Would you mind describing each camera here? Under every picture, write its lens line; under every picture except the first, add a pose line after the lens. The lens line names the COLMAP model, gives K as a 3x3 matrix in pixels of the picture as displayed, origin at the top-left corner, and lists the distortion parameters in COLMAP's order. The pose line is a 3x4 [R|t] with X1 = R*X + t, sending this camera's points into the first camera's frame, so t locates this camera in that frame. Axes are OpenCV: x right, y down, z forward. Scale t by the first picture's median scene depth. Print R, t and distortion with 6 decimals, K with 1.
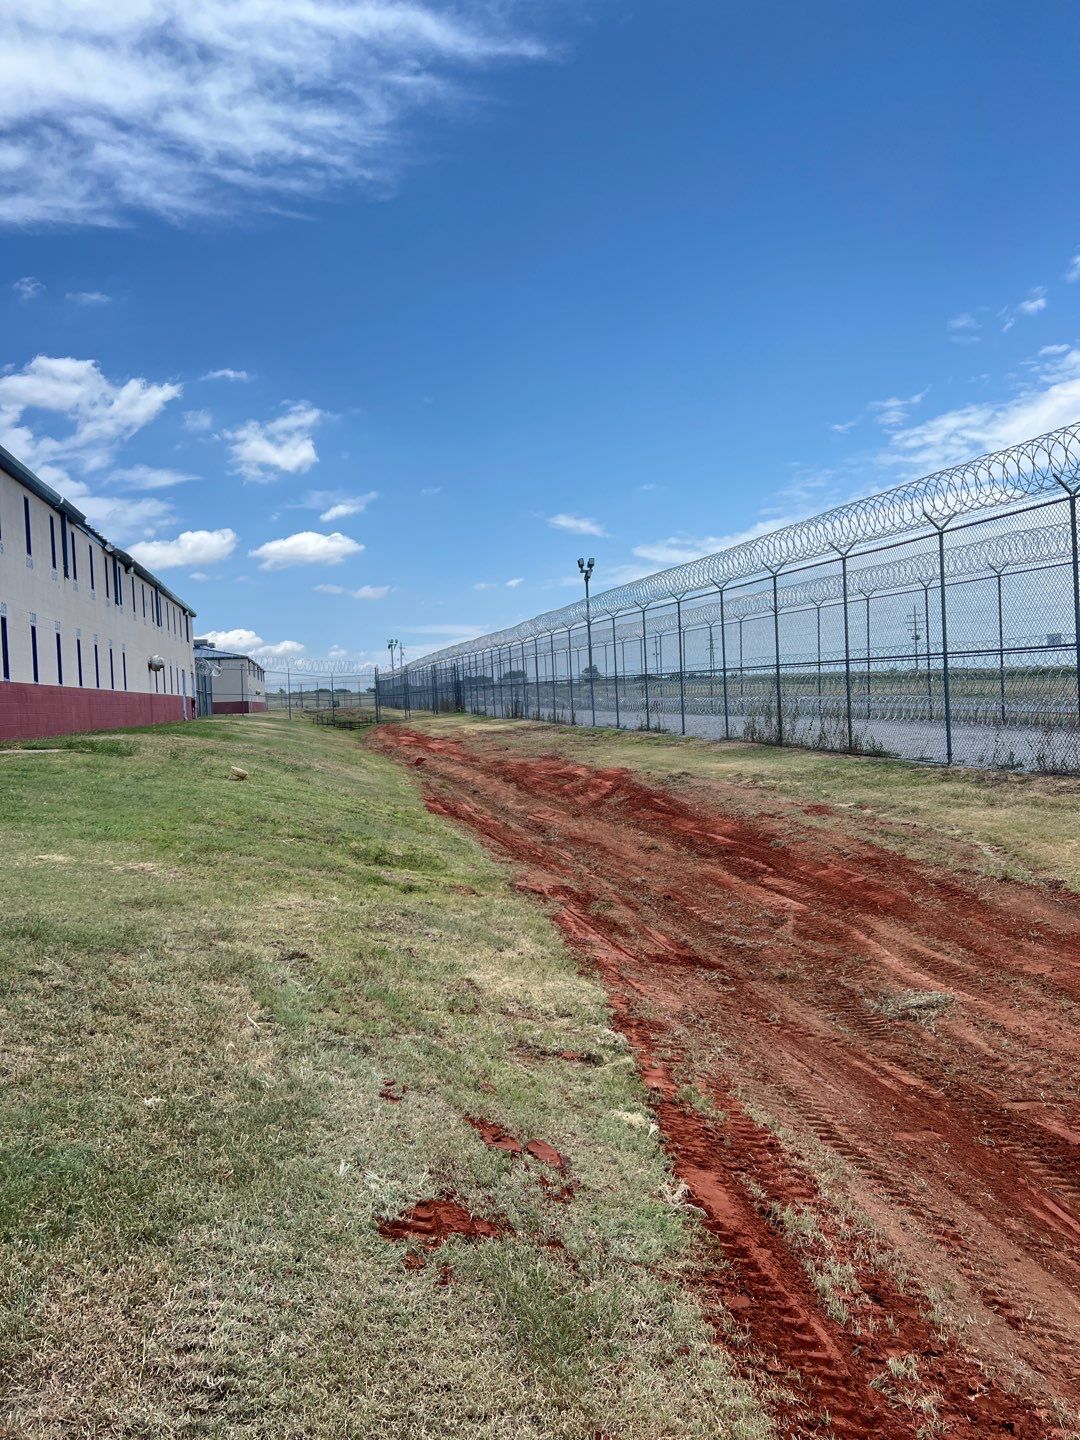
lens RADIAL K [[1095.0, 0, 526.6], [0, 1095.0, 745.4], [0, 0, 1]] dist [0.047734, -0.057159]
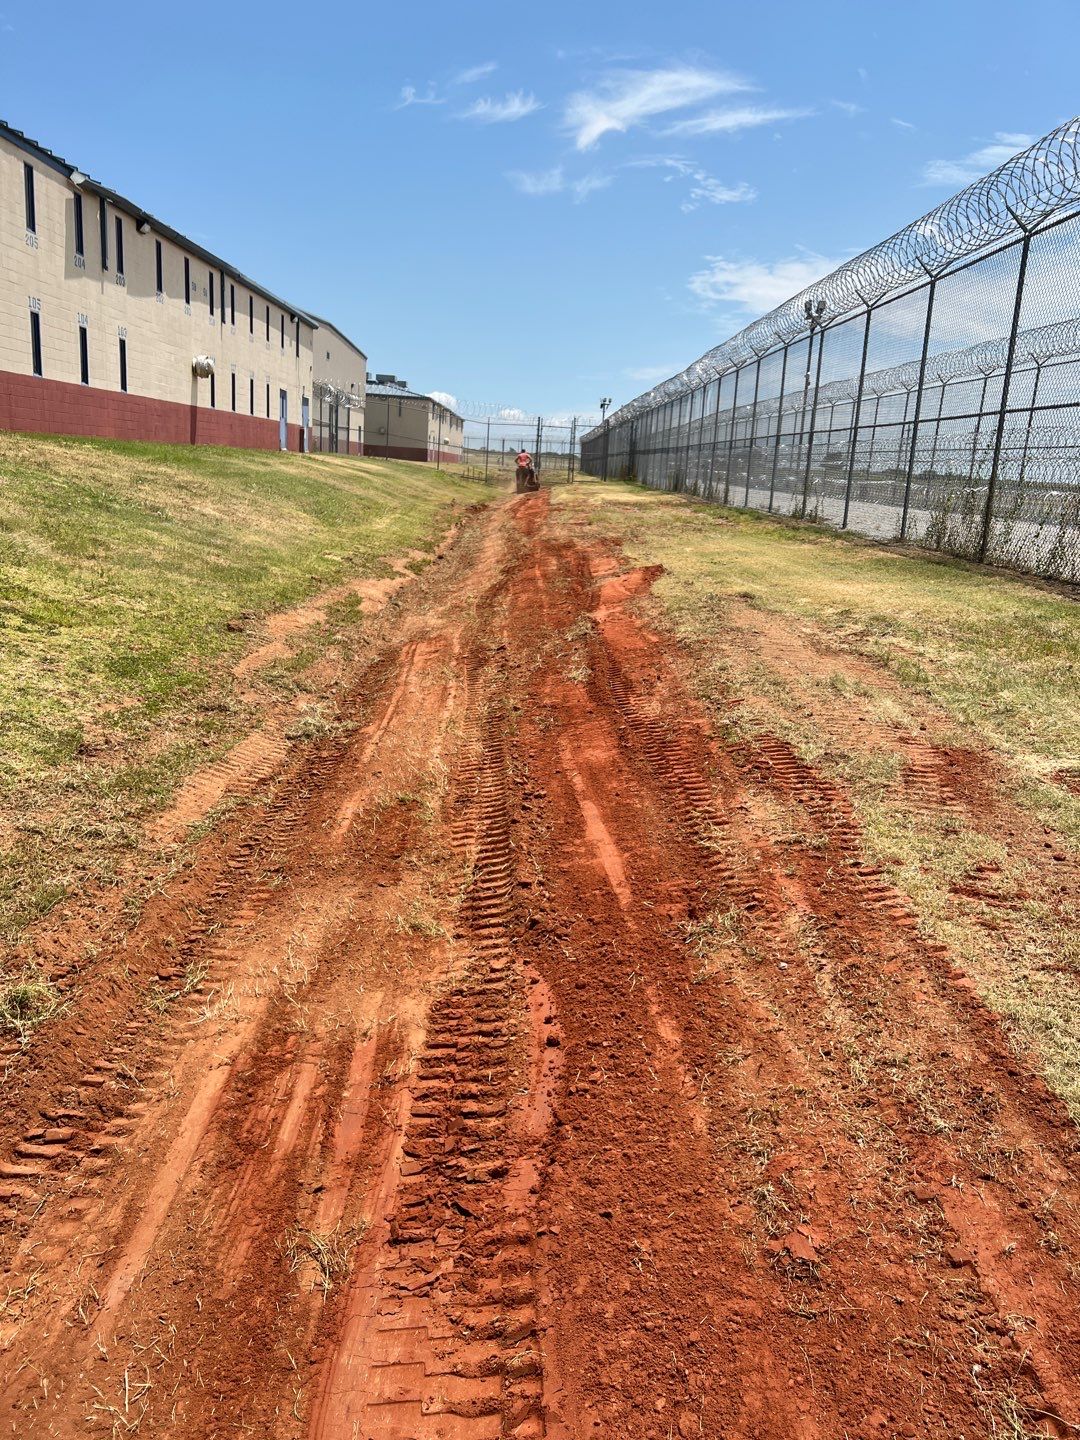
lens RADIAL K [[1095.0, 0, 540.2], [0, 1095.0, 722.0], [0, 0, 1]] dist [0.047734, -0.057159]
pose [[0.975200, 0.140106, -0.171335, 0.055865], [-0.107152, 0.976228, 0.188406, -0.000760], [0.193659, -0.165374, 0.967030, 0.186310]]
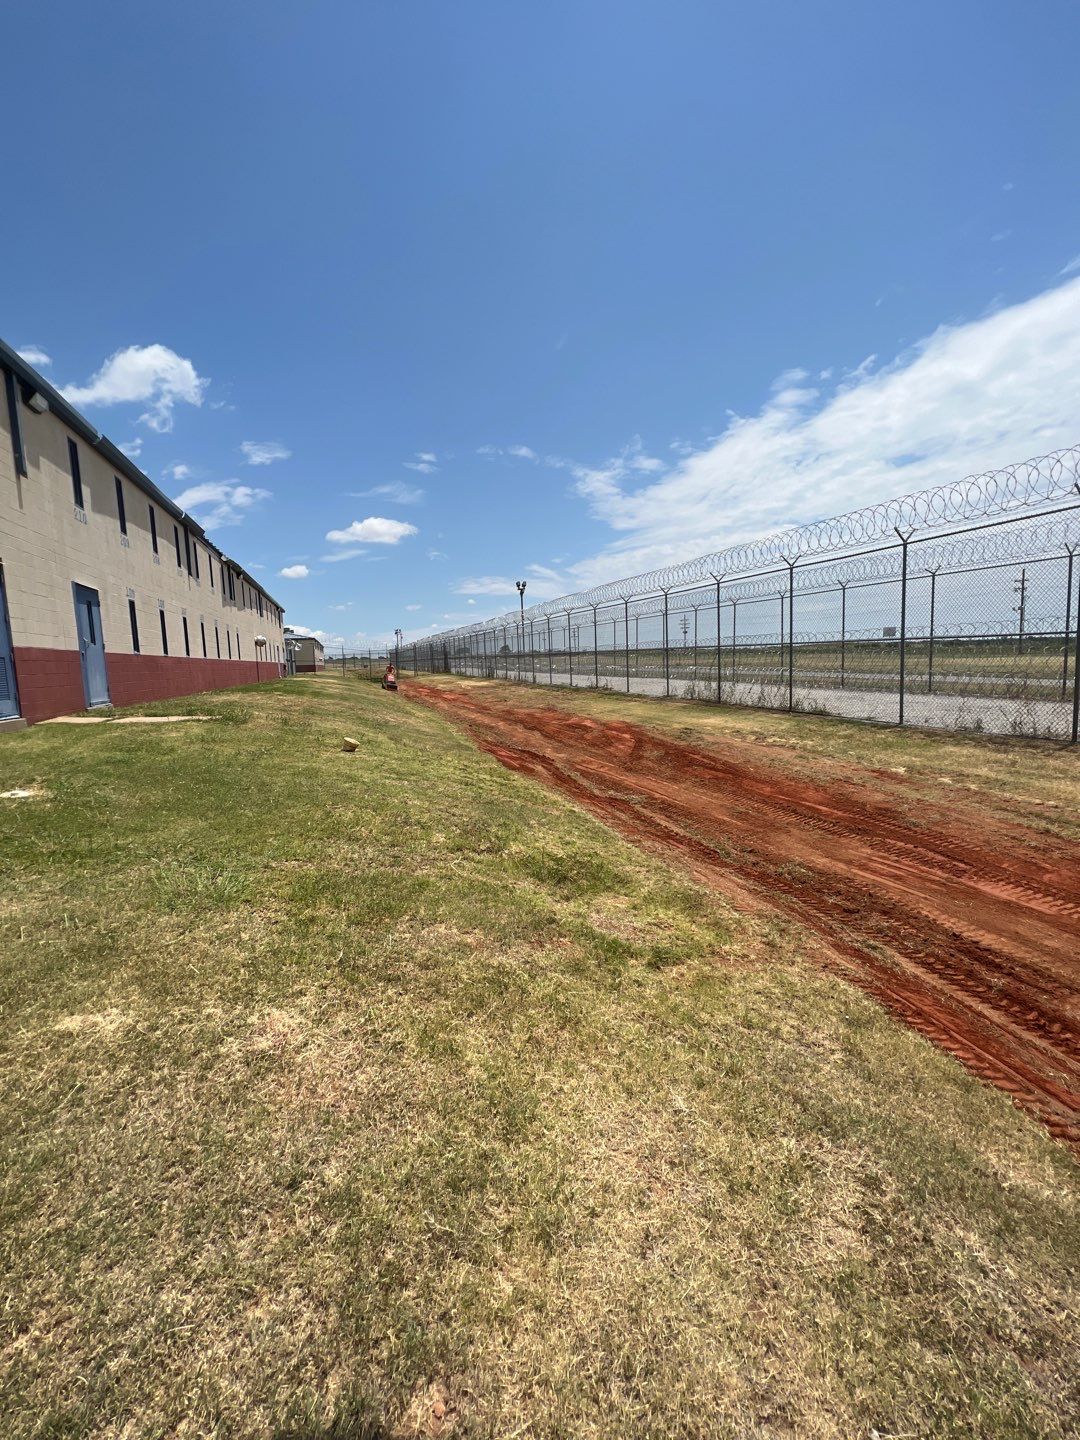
lens RADIAL K [[586.2, 0, 532.8], [0, 586.2, 722.6], [0, 0, 1]] dist [-0.000469, 0.001837]
pose [[0.993647, -0.005020, 0.112433, -0.044823], [-0.001520, 0.998315, 0.058007, -0.008544], [-0.112535, -0.057809, 0.991965, 0.123944]]
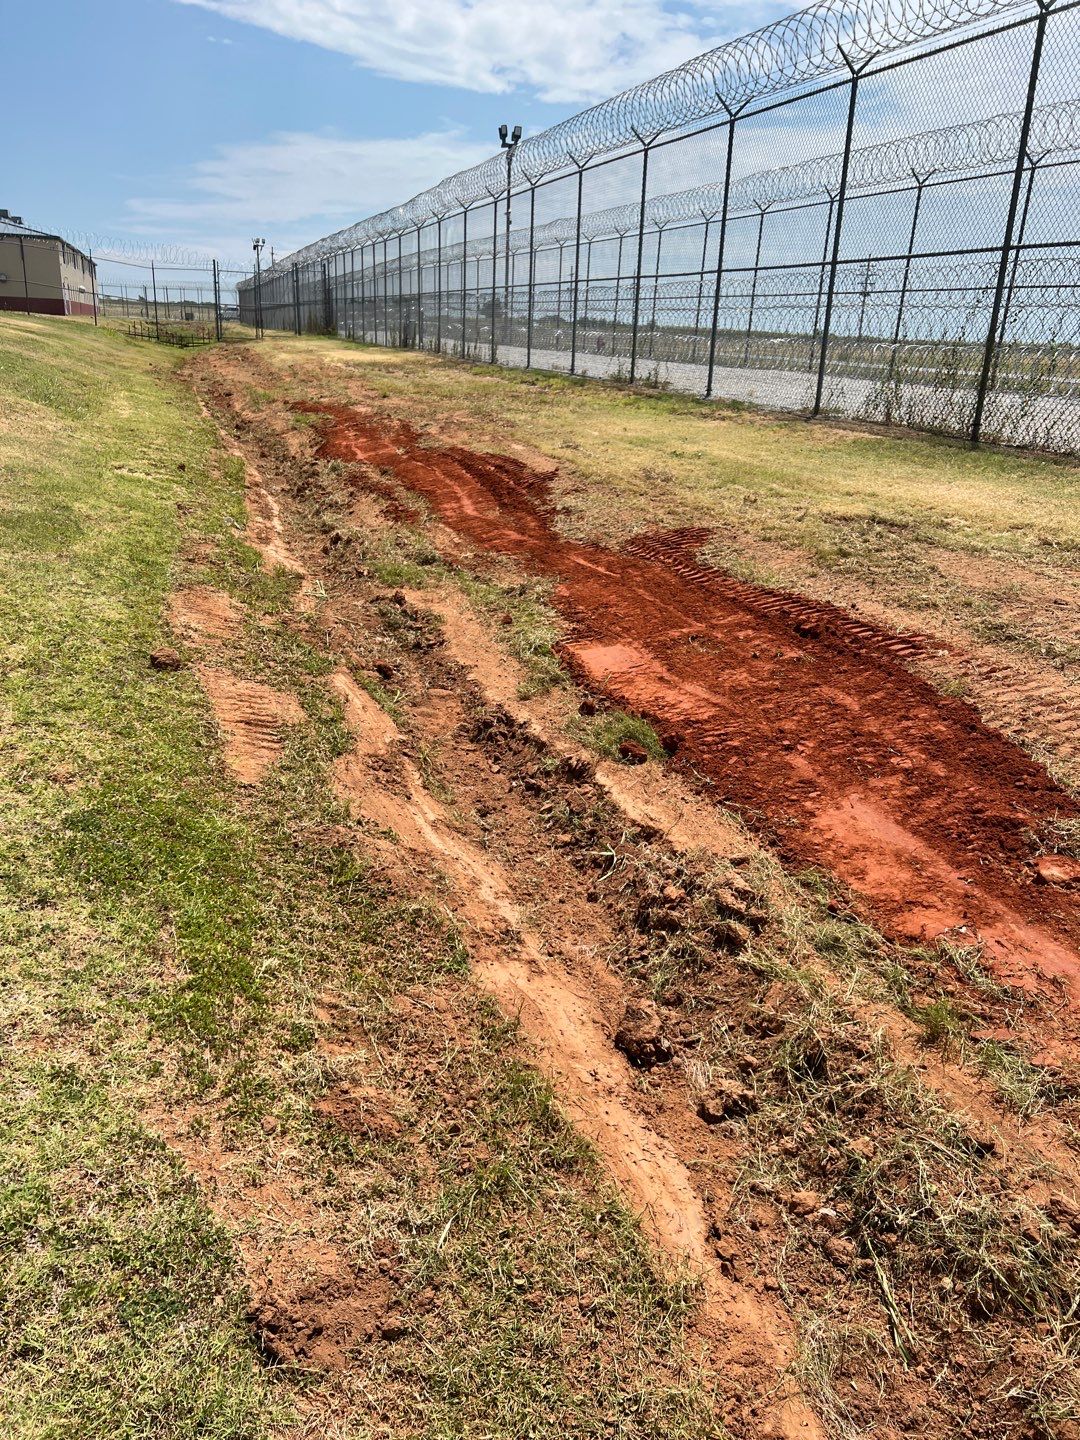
lens RADIAL K [[1095.0, 0, 528.7], [0, 1095.0, 740.8], [0, 0, 1]] dist [0.047734, -0.057159]
pose [[0.992409, 0.043431, 0.115053, -0.001417], [-0.076197, 0.951497, 0.298073, -0.001561], [-0.096527, -0.304577, 0.947584, 0.249598]]
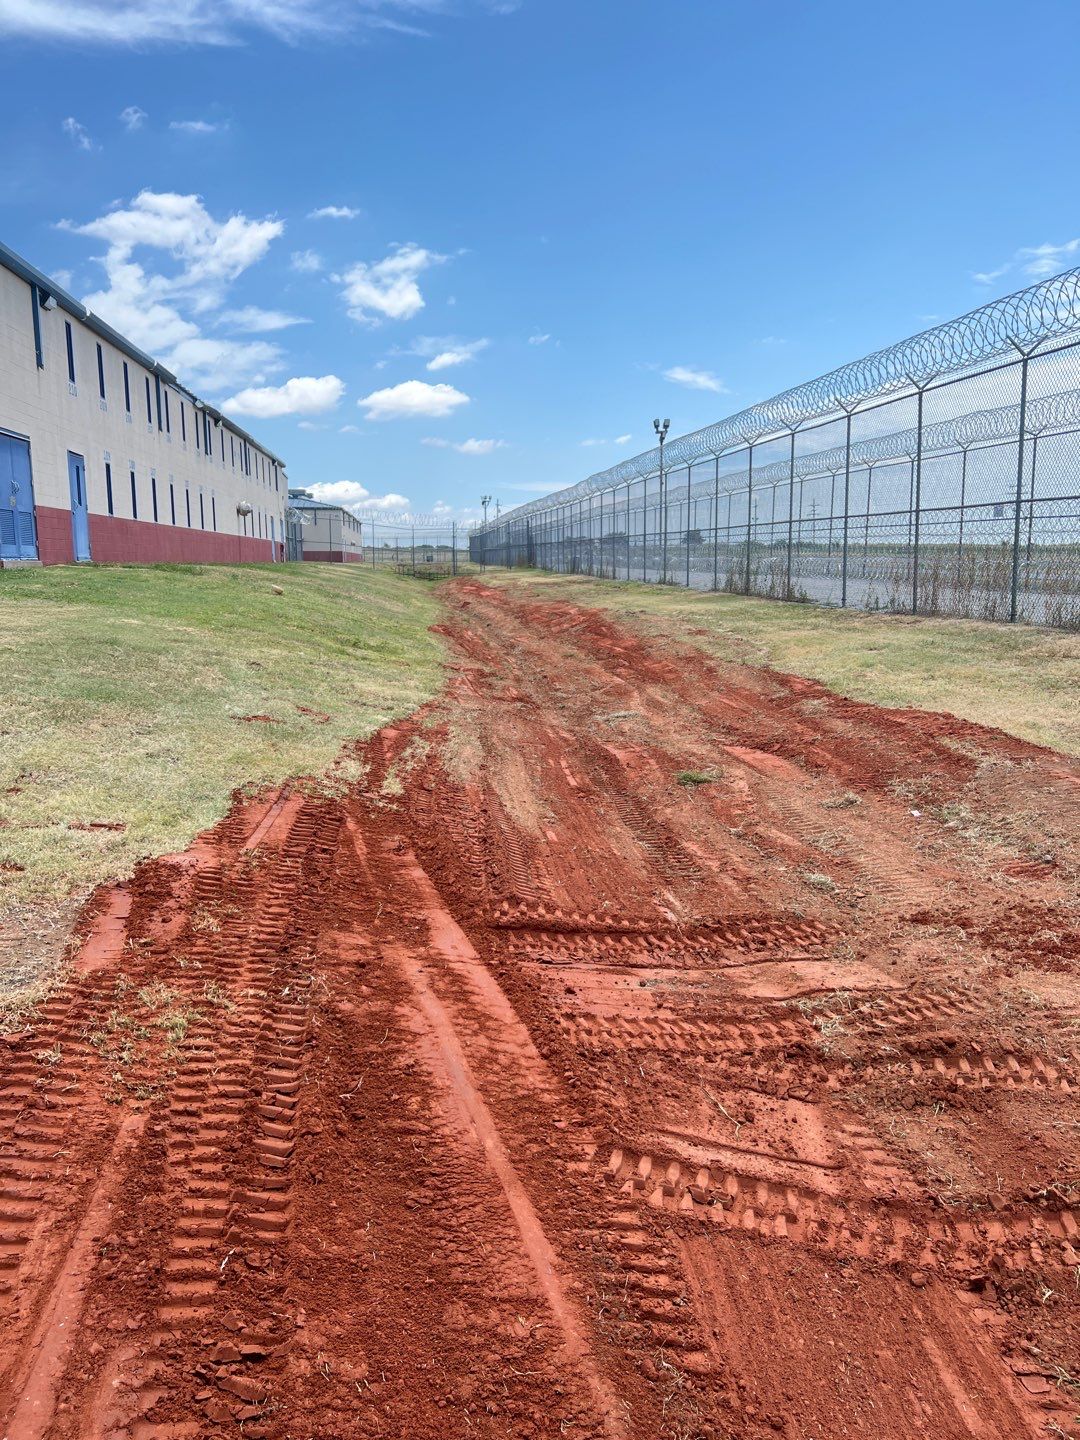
lens RADIAL K [[1096.9, 0, 542.8], [0, 1096.9, 755.5], [0, 0, 1]] dist [0.047615, -0.057375]
pose [[0.996082, 0.048000, -0.074275, 0.050325], [-0.037740, 0.990283, 0.133844, 0.009902], [0.079978, -0.130517, 0.988215, -0.096789]]
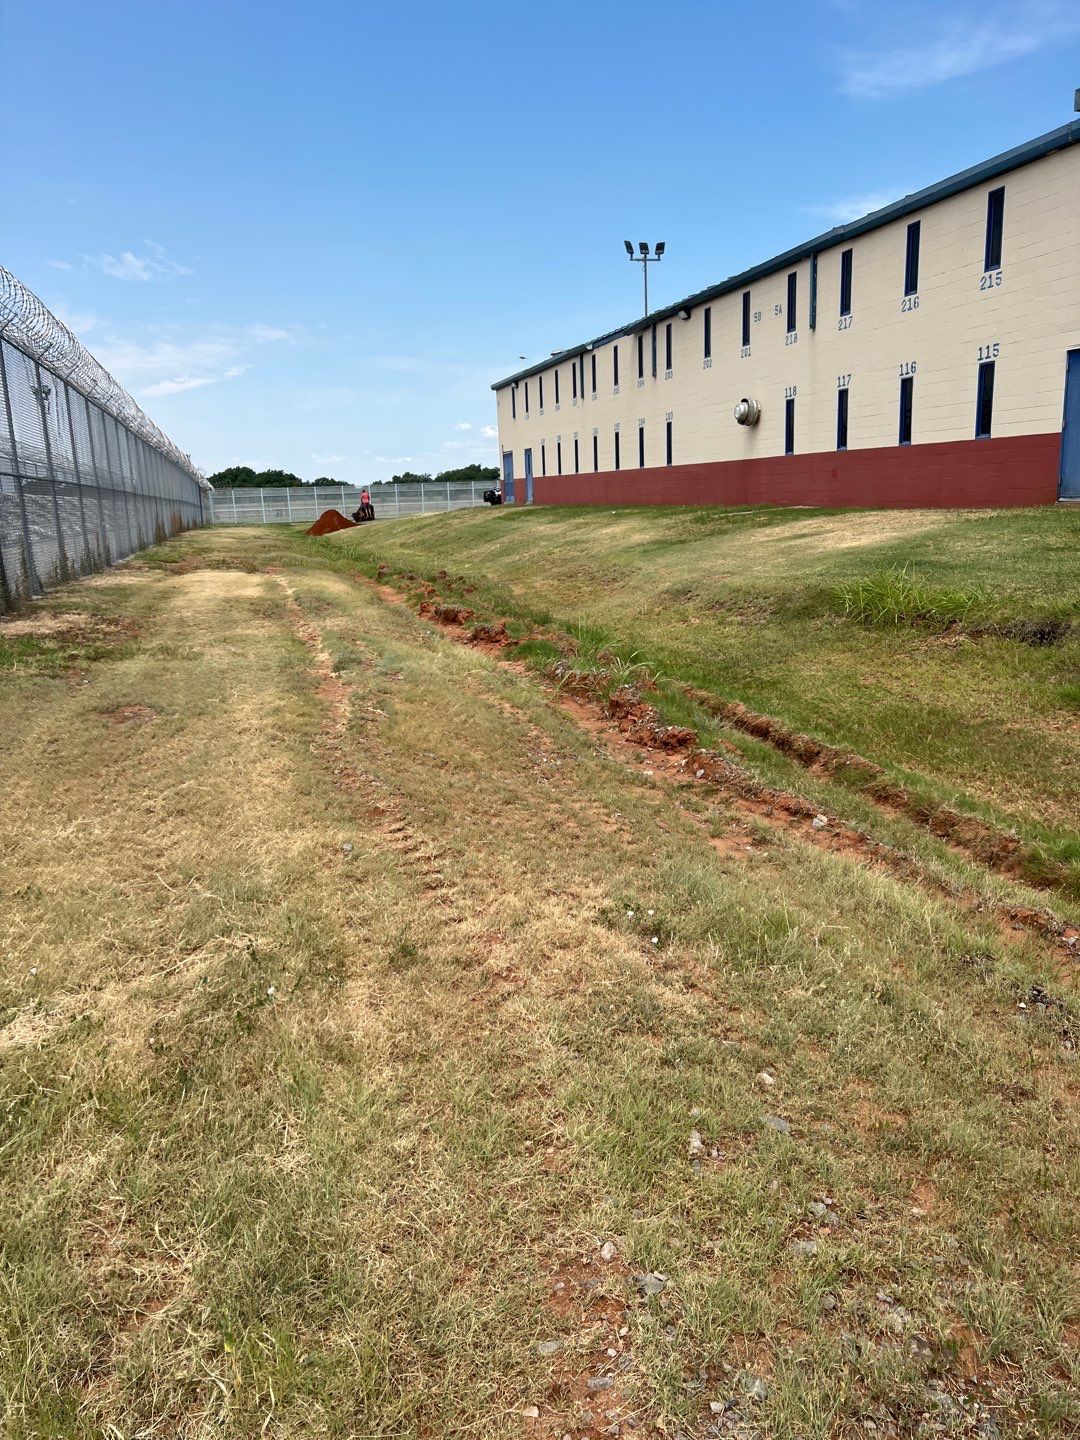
lens RADIAL K [[1095.0, 0, 541.7], [0, 1095.0, 720.8], [0, 0, 1]] dist [0.047734, -0.057159]
pose [[-0.996998, 0.042144, -0.064946, -0.128428], [0.025743, 0.971588, 0.235273, -0.041124], [0.073016, 0.232895, -0.969757, 1.299092]]
